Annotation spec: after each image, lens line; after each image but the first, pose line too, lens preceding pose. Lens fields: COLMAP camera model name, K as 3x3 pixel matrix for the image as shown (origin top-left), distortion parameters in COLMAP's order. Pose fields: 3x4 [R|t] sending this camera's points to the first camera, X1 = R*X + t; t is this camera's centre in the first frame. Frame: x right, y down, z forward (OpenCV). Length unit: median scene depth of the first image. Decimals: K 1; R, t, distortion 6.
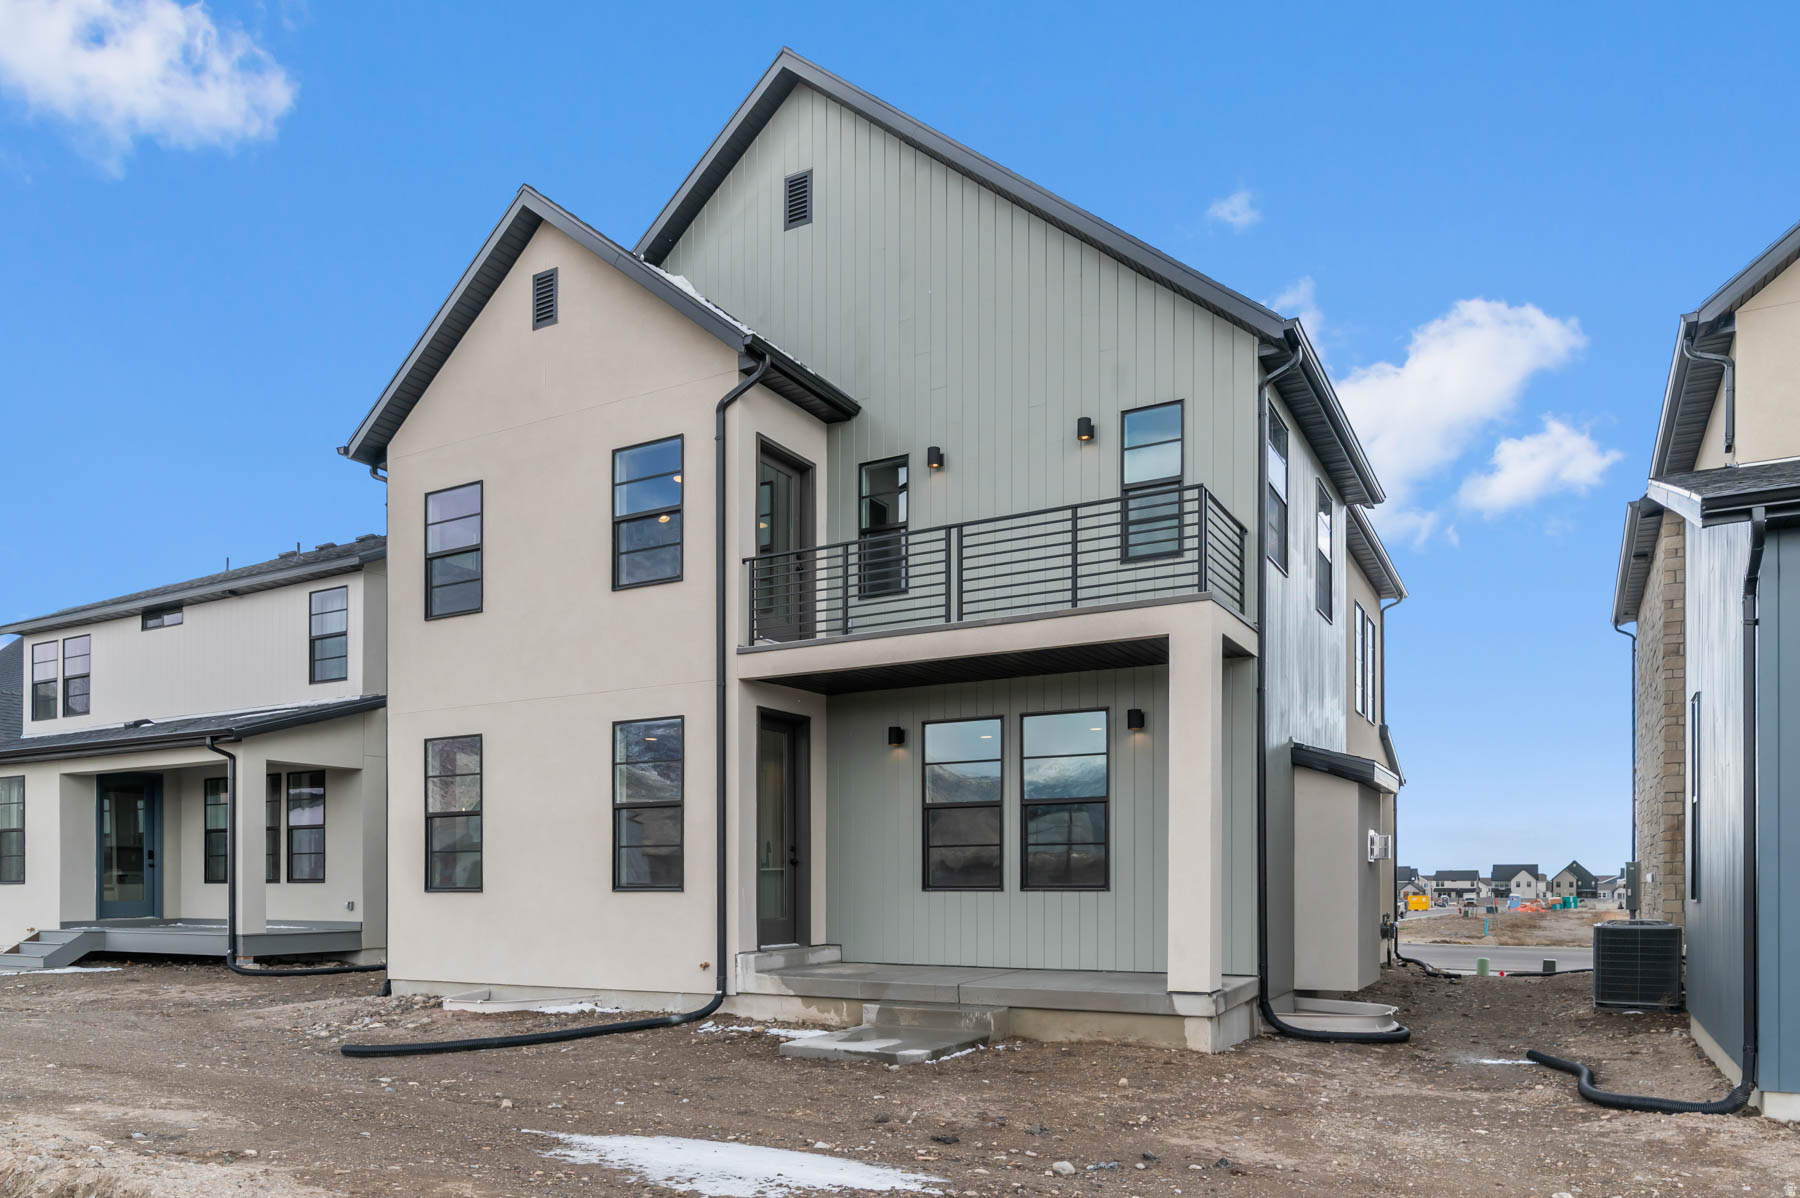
lens RADIAL K [[1138.1, 0, 902.2], [0, 1138.1, 623.0], [0, 0, 1]] dist [-0.000309, -0.000575]
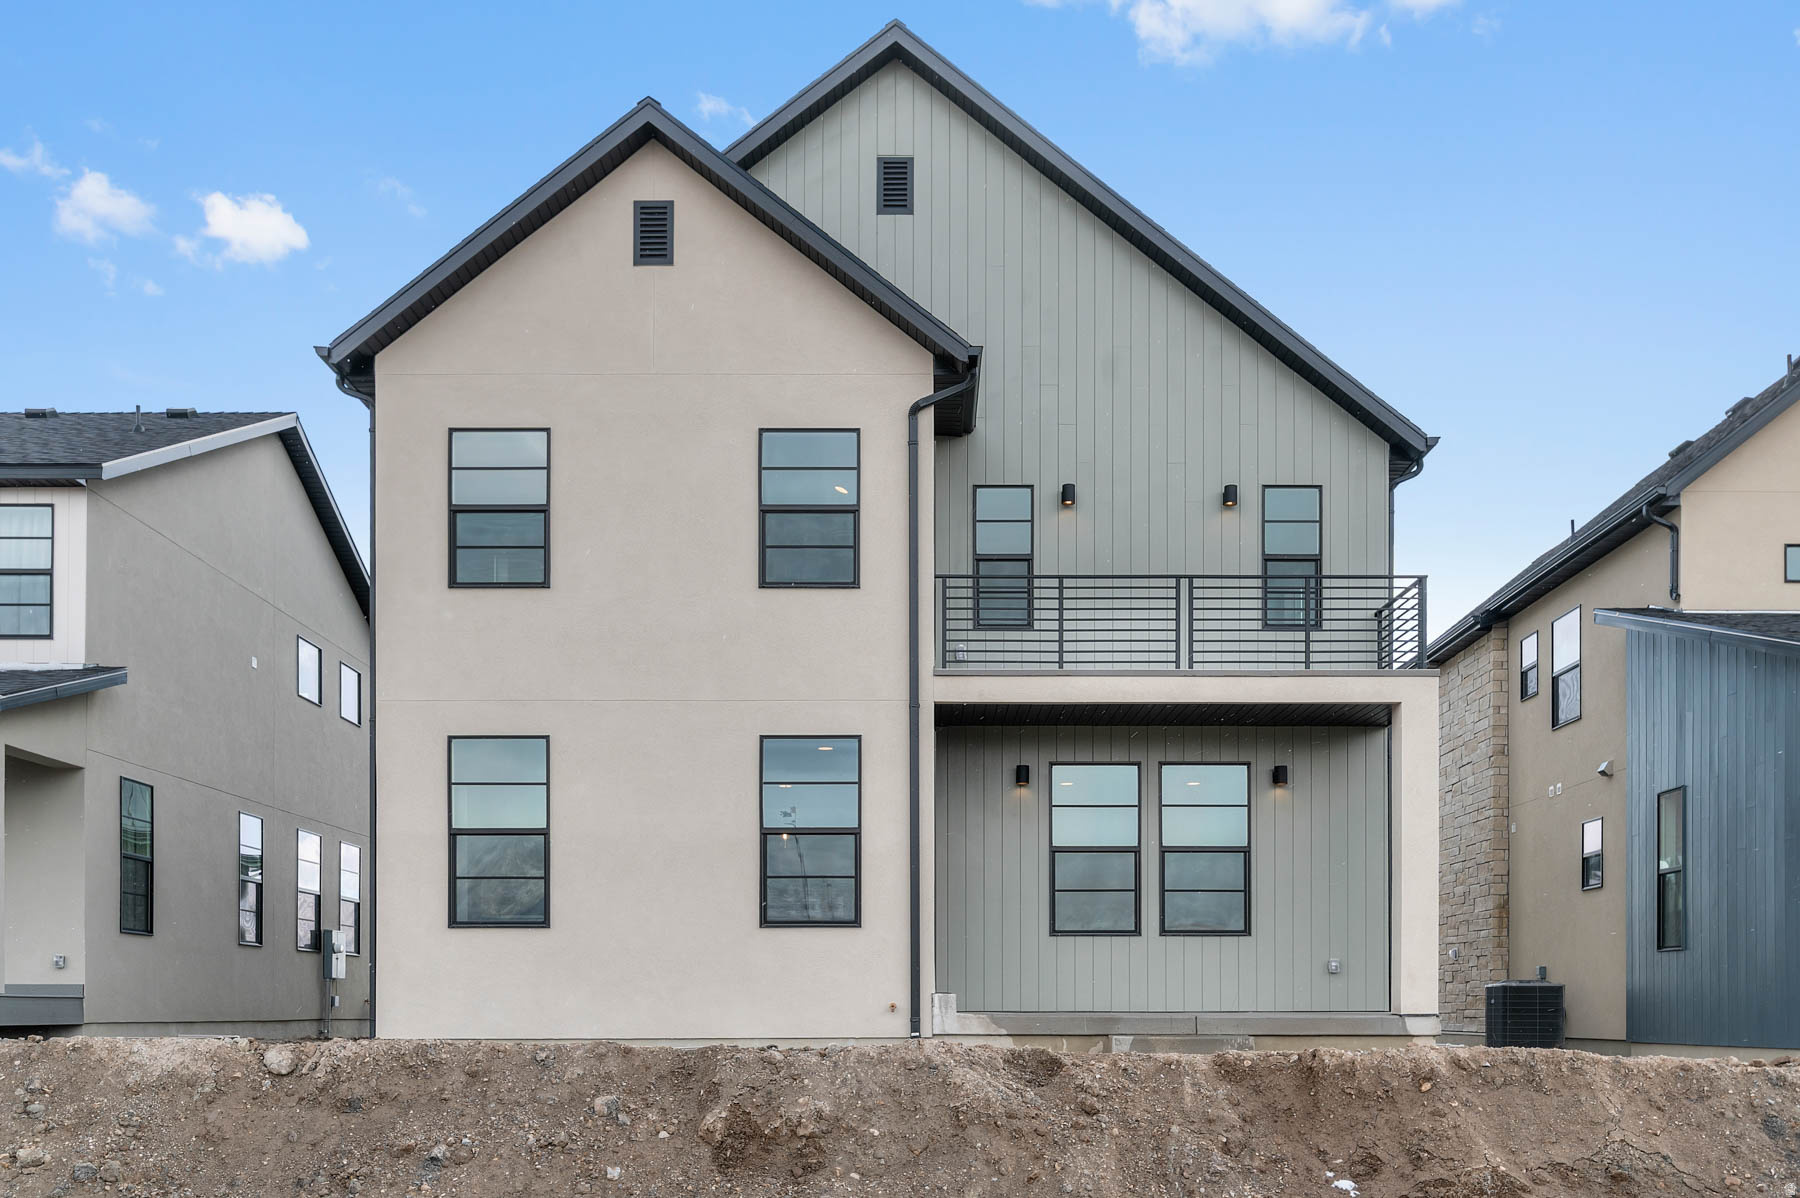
lens RADIAL K [[1501.8, 0, 899.7], [0, 1501.8, 577.4], [0, 0, 1]] dist [-0.004955, -0.007329]
pose [[0.885737, 0.132418, 0.444898, -0.718642], [-0.108515, 0.990958, -0.078905, 0.047141], [-0.451324, 0.021611, 0.892098, -0.097387]]
